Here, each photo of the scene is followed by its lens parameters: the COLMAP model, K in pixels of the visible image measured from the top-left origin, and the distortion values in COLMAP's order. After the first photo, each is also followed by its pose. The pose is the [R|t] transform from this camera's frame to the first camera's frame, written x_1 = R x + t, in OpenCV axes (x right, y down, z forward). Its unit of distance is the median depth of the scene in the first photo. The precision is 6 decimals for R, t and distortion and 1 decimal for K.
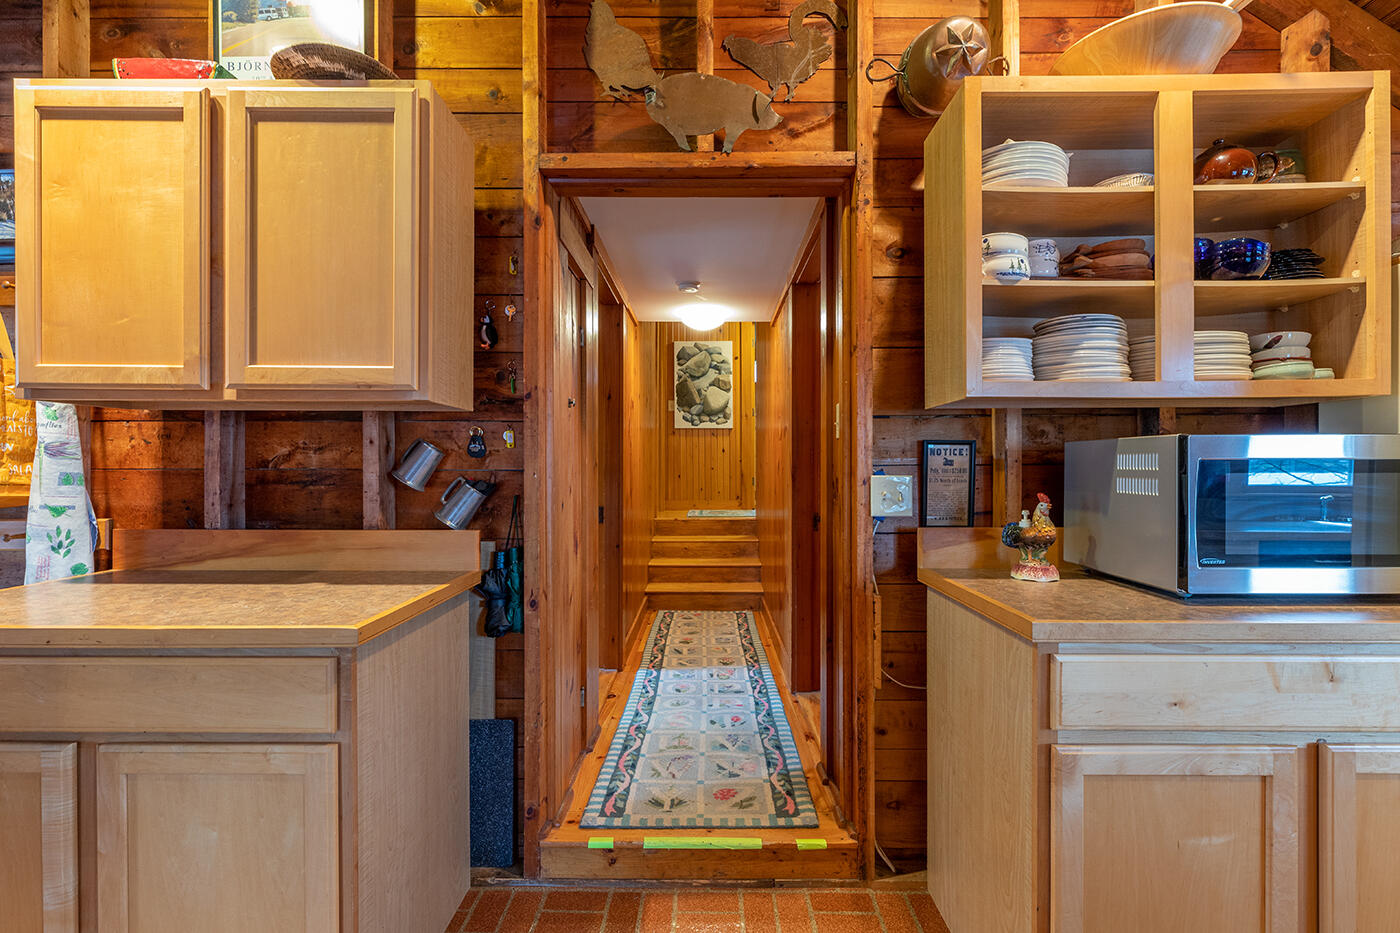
lens RADIAL K [[624.6, 0, 703.8], [0, 624.6, 469.4], [0, 0, 1]] dist [-0.000055, -0.000683]
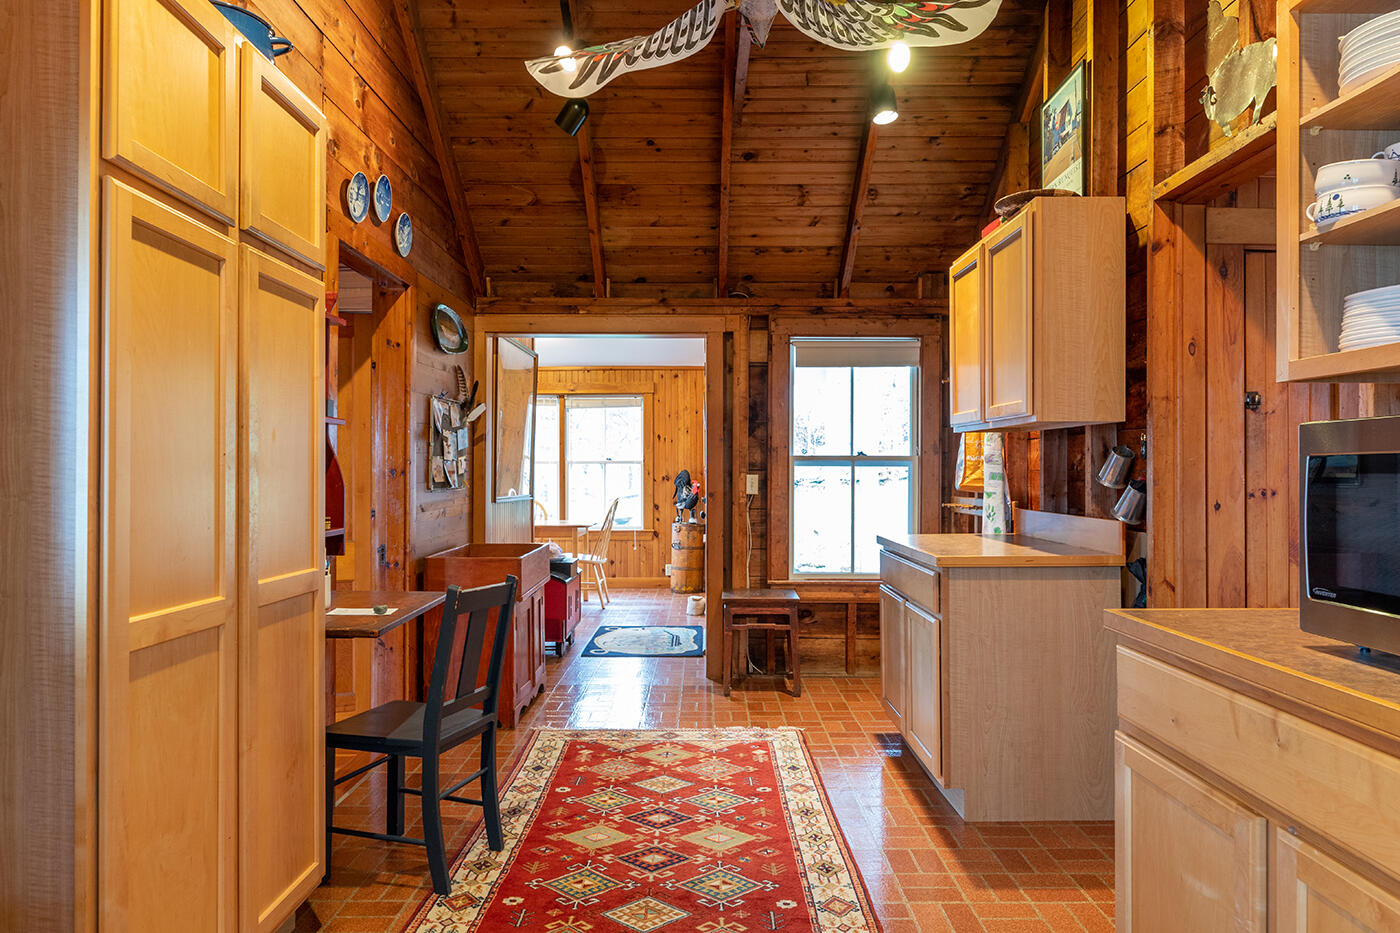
lens RADIAL K [[935.4, 0, 699.8], [0, 935.4, 465.5], [0, 0, 1]] dist [0.001845, -0.000096]
pose [[0.004538, -0.003125, -0.999985, 1.499758], [-0.003318, 0.999990, -0.003140, -0.002343], [0.999984, 0.003332, 0.004527, 0.195763]]
